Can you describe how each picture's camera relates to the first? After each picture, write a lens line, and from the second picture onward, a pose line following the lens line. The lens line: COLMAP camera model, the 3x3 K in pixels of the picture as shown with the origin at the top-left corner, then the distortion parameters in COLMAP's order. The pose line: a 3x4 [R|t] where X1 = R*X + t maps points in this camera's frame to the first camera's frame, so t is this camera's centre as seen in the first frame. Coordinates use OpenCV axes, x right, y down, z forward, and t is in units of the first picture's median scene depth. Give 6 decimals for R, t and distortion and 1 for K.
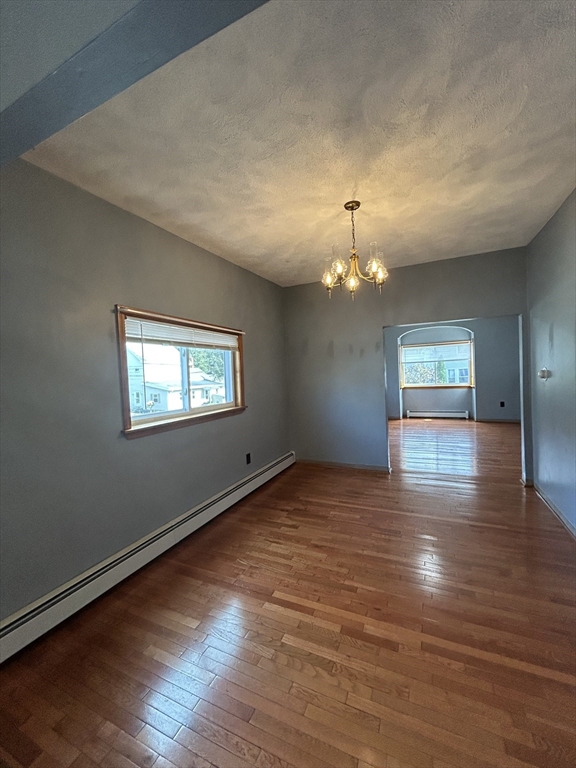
lens RADIAL K [[310.1, 0, 288.0], [0, 310.1, 384.0], [0, 0, 1]] dist [0.000893, 0.000362]
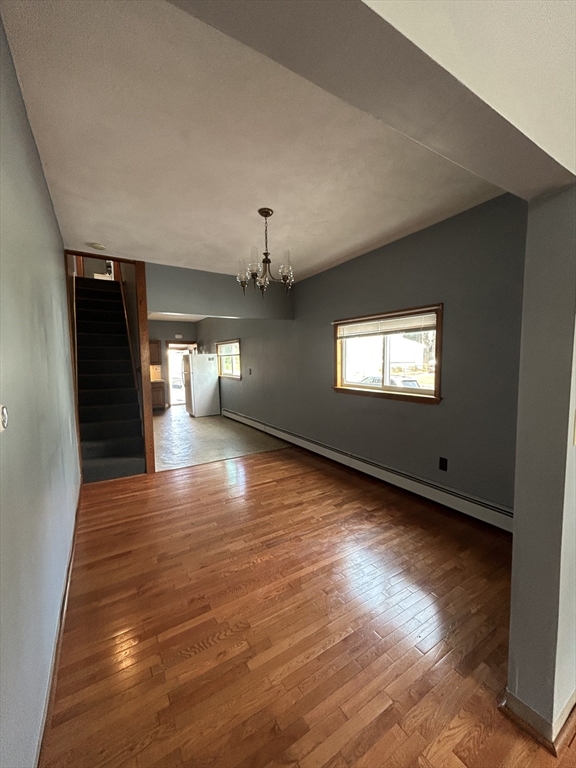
lens RADIAL K [[310.1, 0, 288.0], [0, 310.1, 384.0], [0, 0, 1]] dist [0.000893, 0.000362]
pose [[-0.547915, 0.115007, -0.828591, 1.110643], [0.008827, 0.991244, 0.131746, -0.111279], [0.836487, 0.064871, -0.544133, 1.650562]]
